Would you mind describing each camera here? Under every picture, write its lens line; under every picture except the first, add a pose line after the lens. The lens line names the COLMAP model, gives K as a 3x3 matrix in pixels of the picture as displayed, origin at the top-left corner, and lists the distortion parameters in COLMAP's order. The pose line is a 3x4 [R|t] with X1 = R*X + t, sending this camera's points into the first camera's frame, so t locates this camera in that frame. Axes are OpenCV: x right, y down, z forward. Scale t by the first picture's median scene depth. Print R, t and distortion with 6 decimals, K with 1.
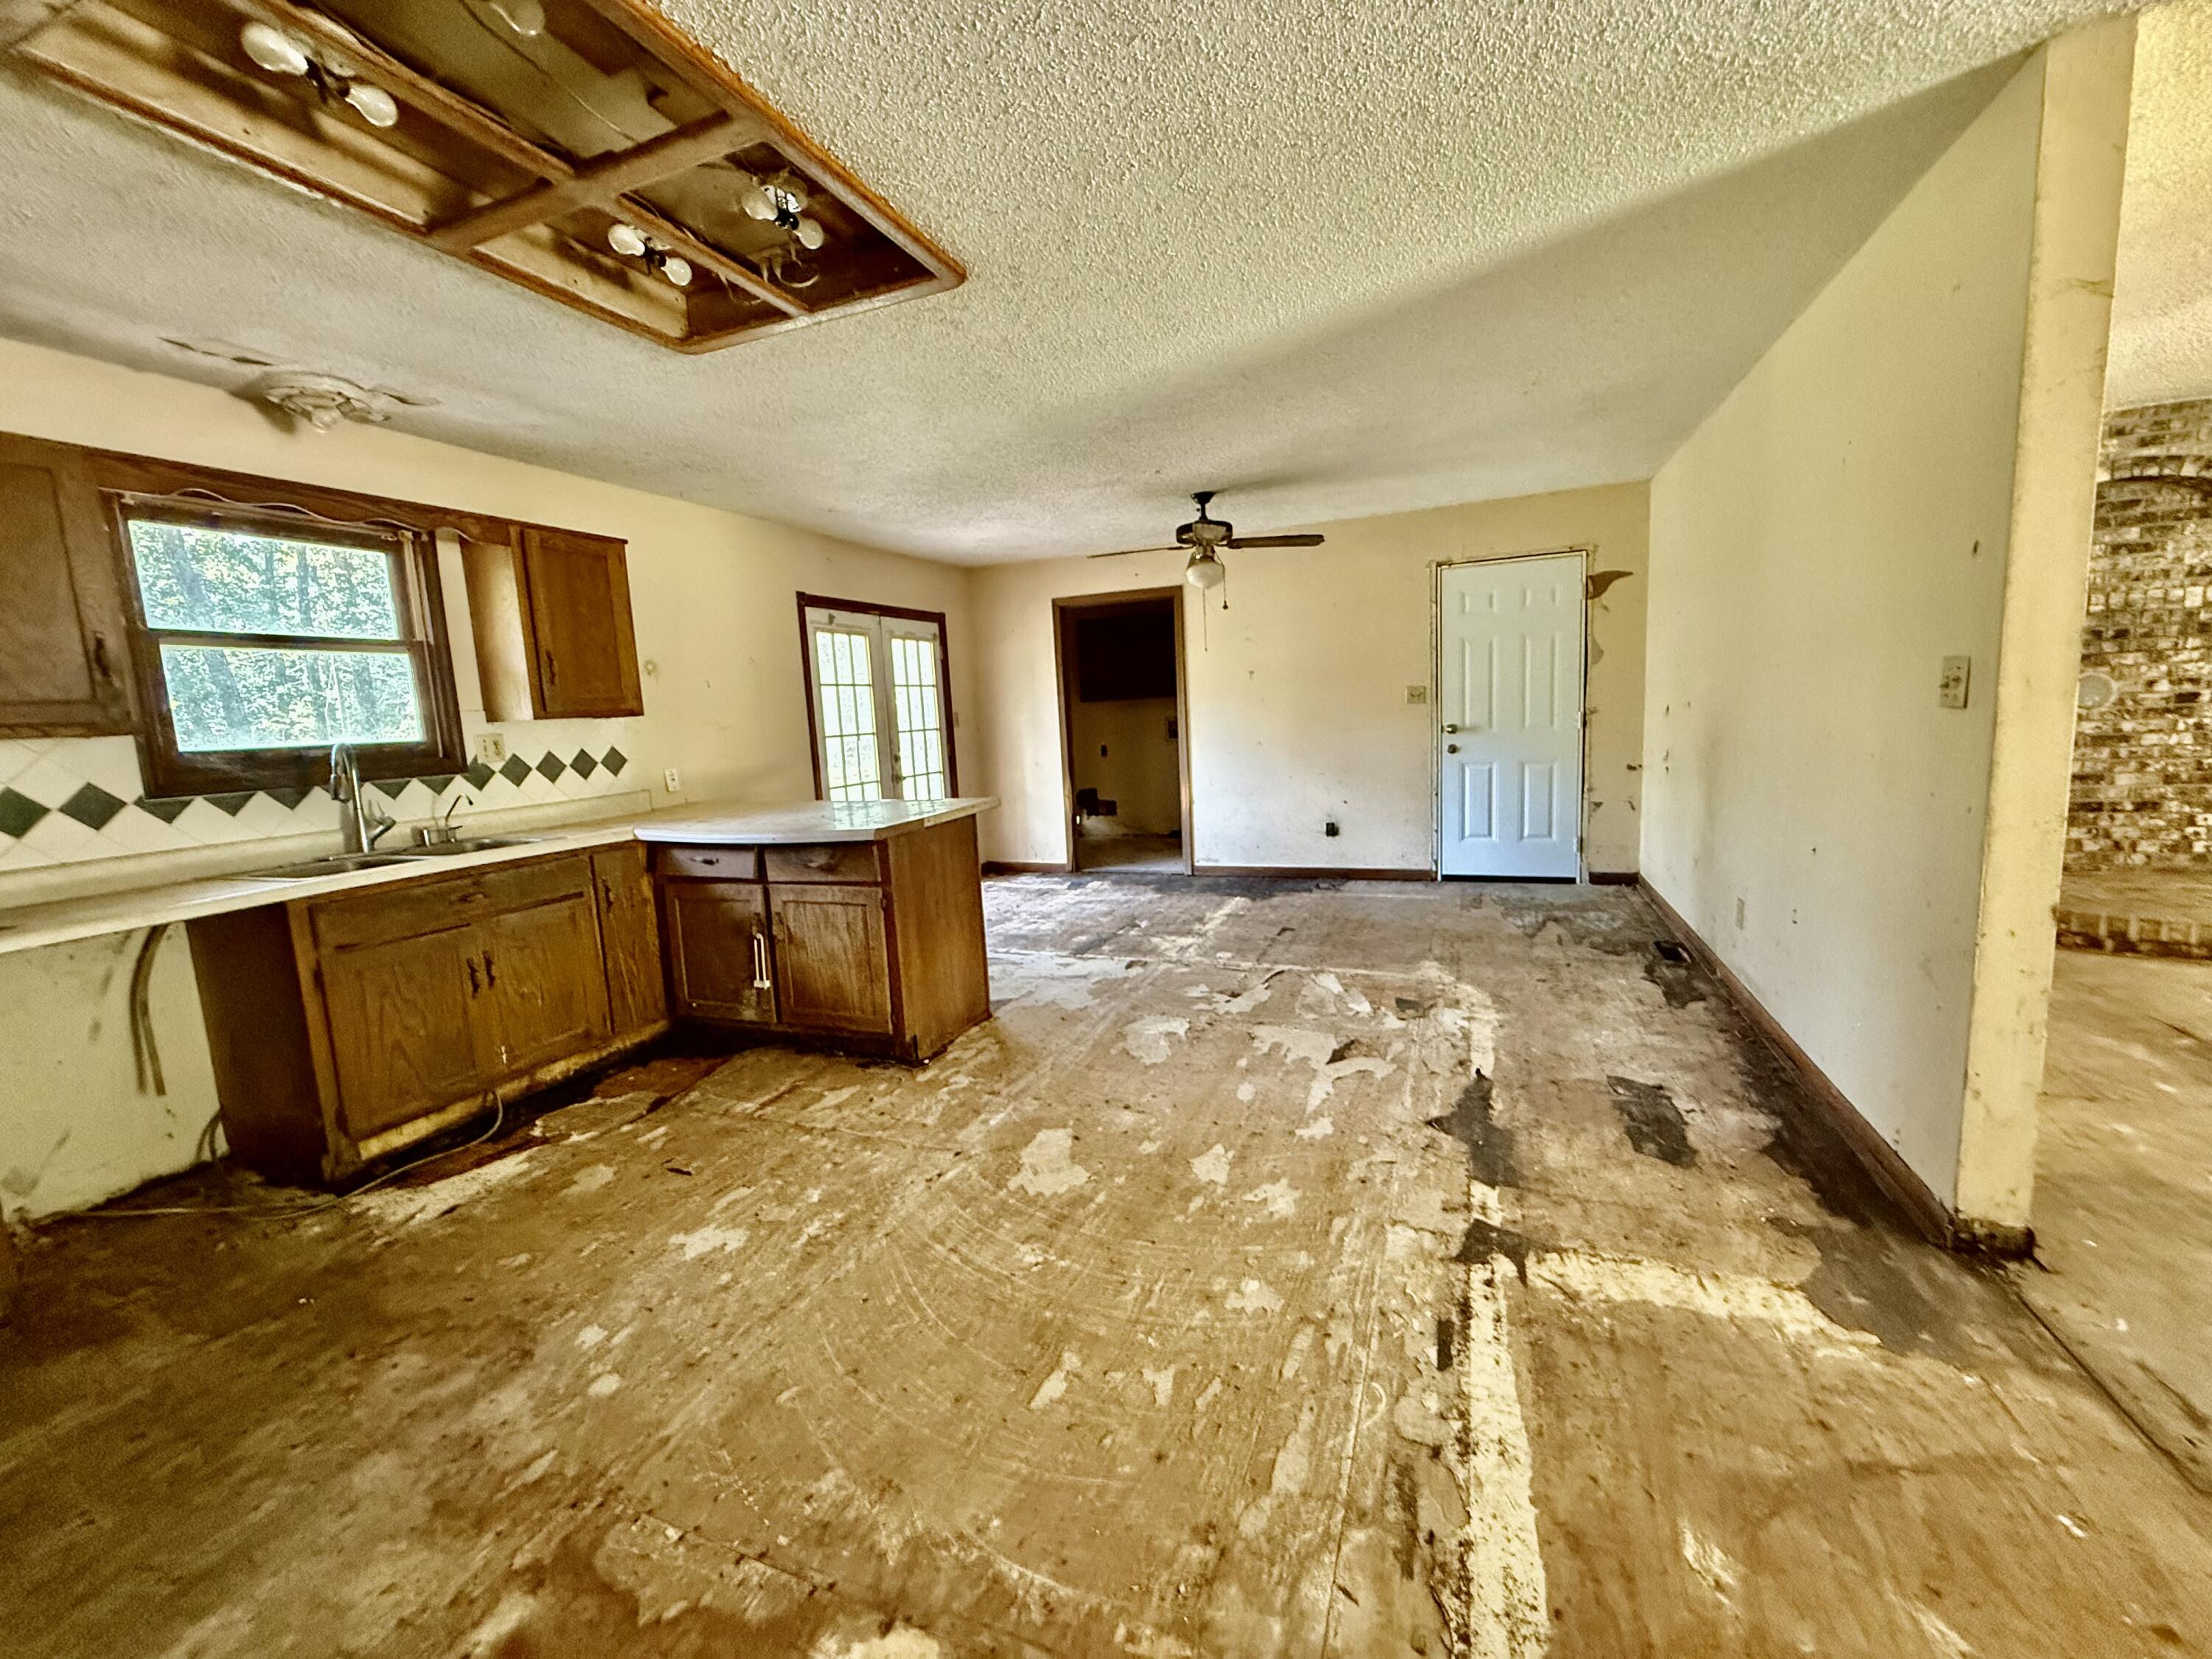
lens RADIAL K [[880.2, 0, 1103.5], [0, 880.2, 825.1], [0, 0, 1]] dist [-0.000092, 0.000179]
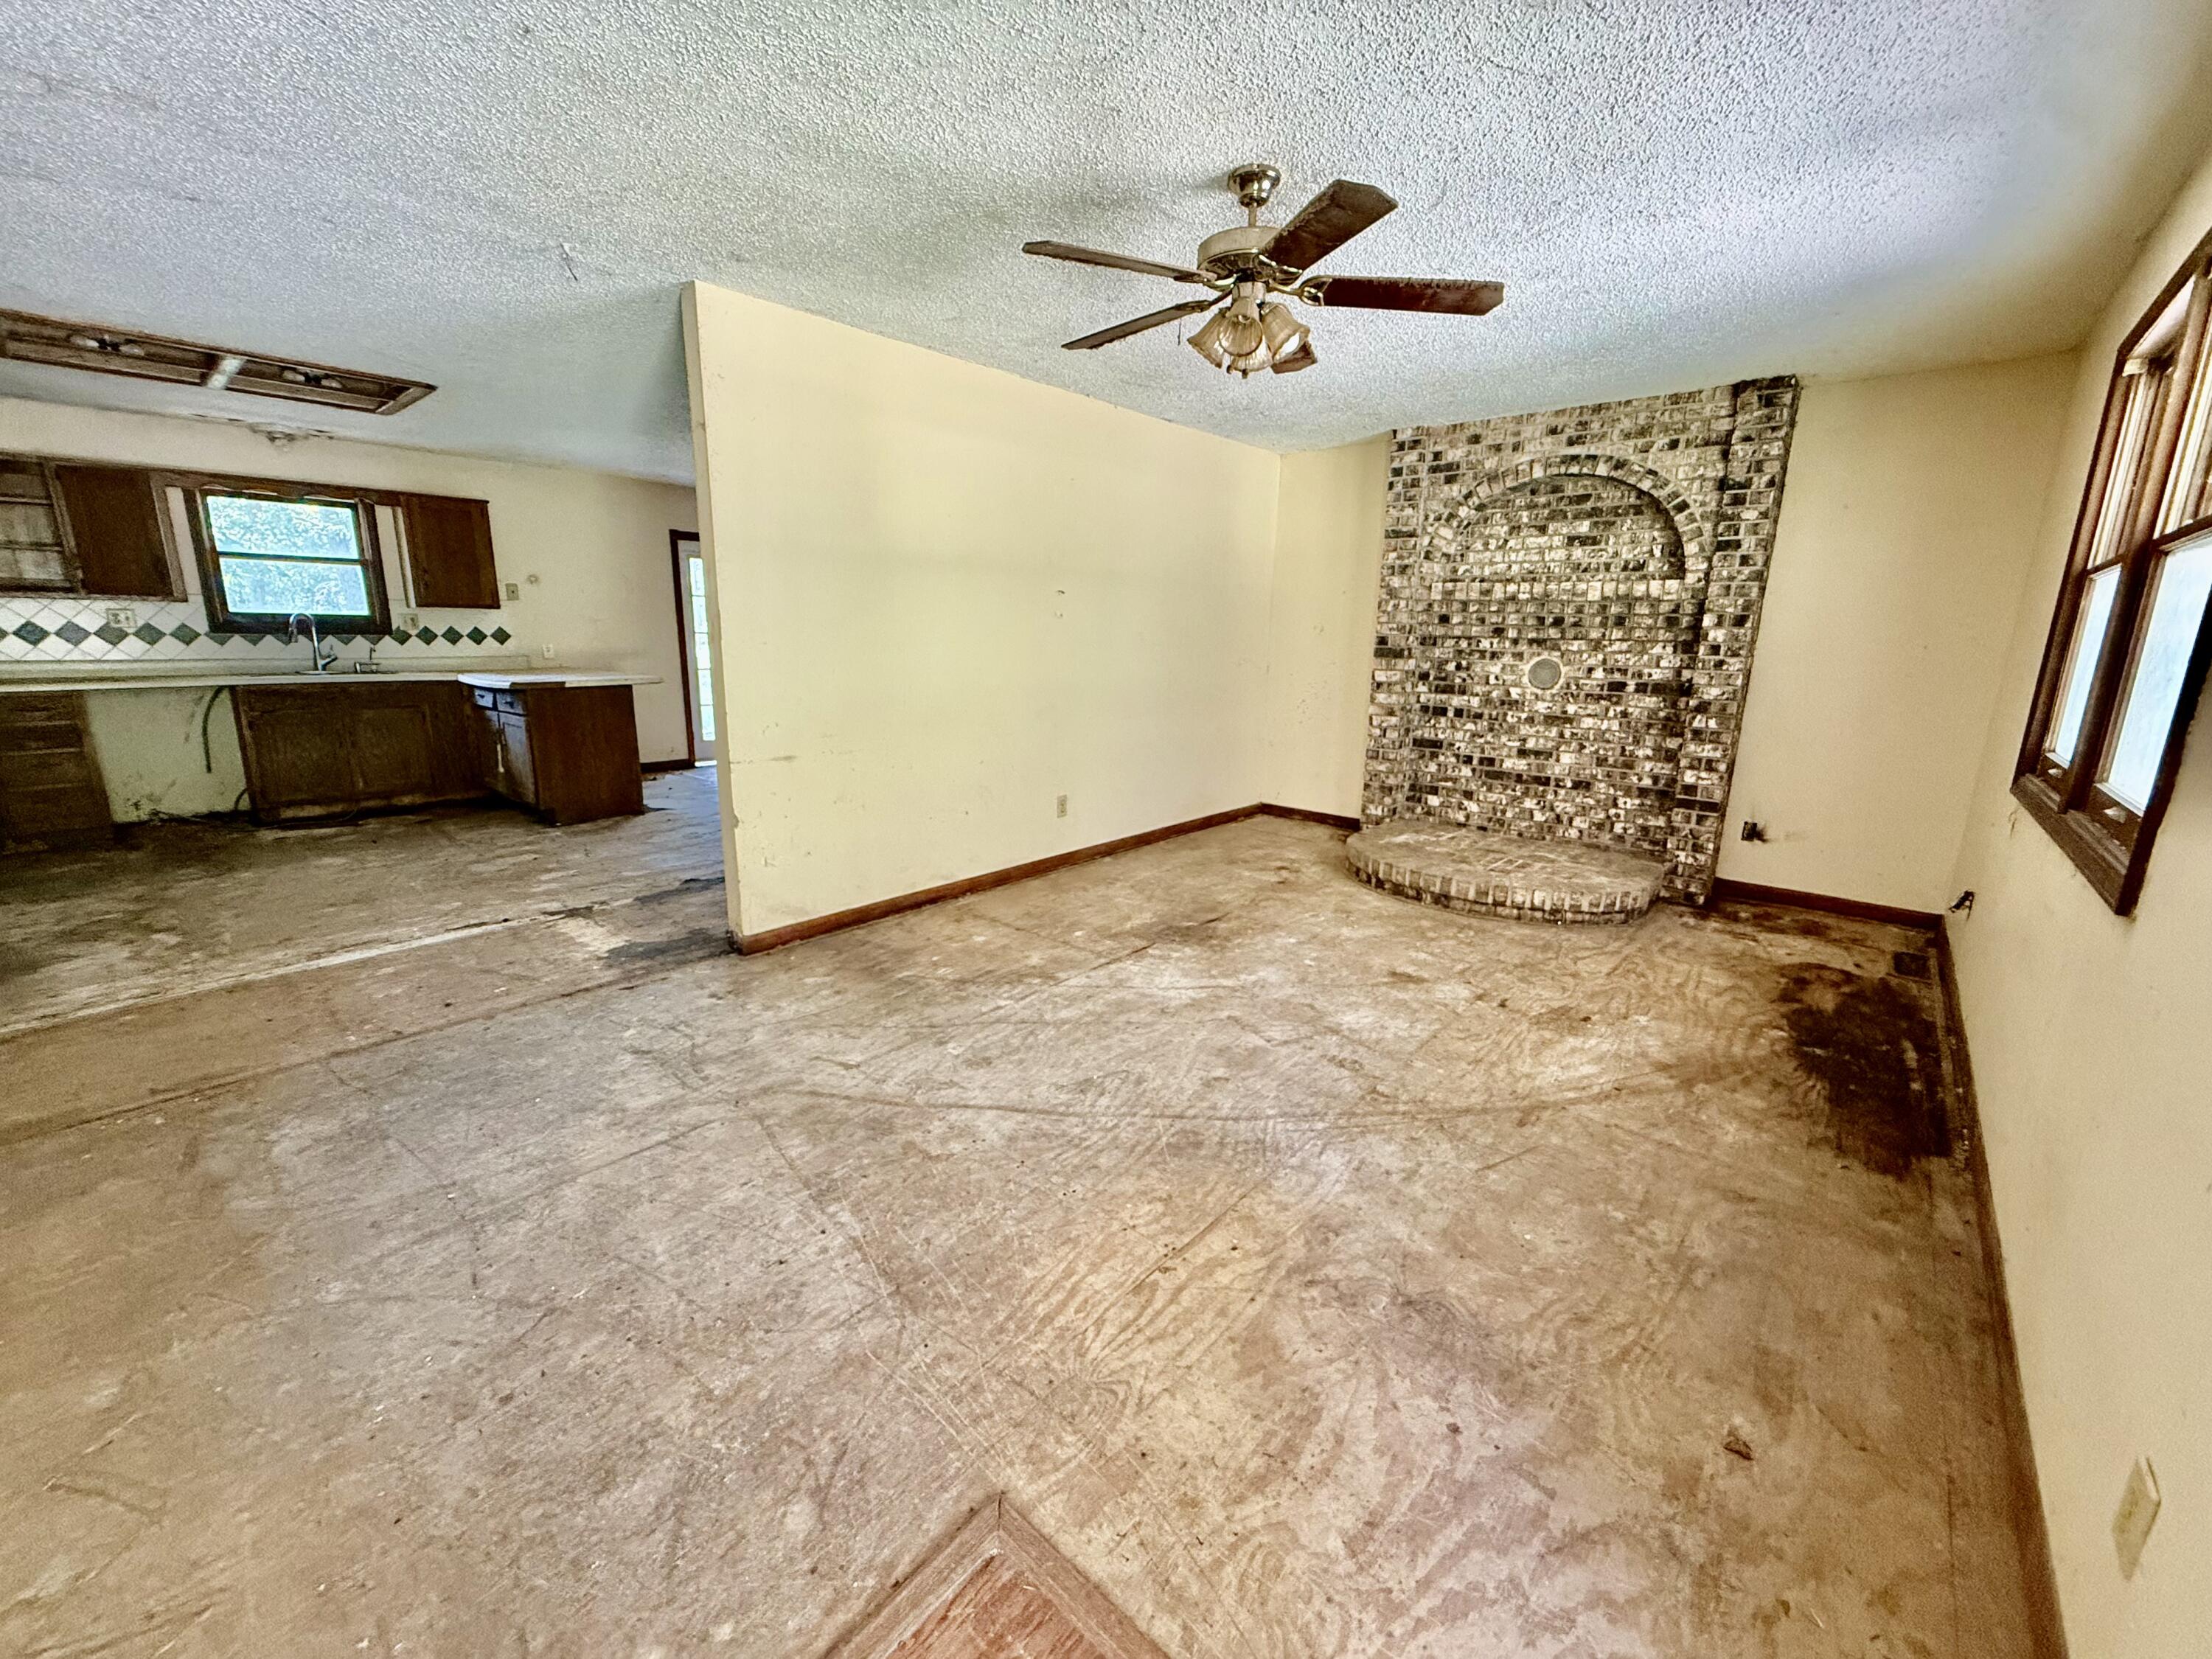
lens RADIAL K [[880.2, 0, 1101.9], [0, 880.2, 821.3], [0, 0, 1]] dist [-0.000092, 0.000179]
pose [[0.942365, 0.138497, -0.304575, 1.292628], [-0.111241, 0.988212, 0.105178, -0.034181], [0.315551, -0.065235, 0.946663, -0.279613]]
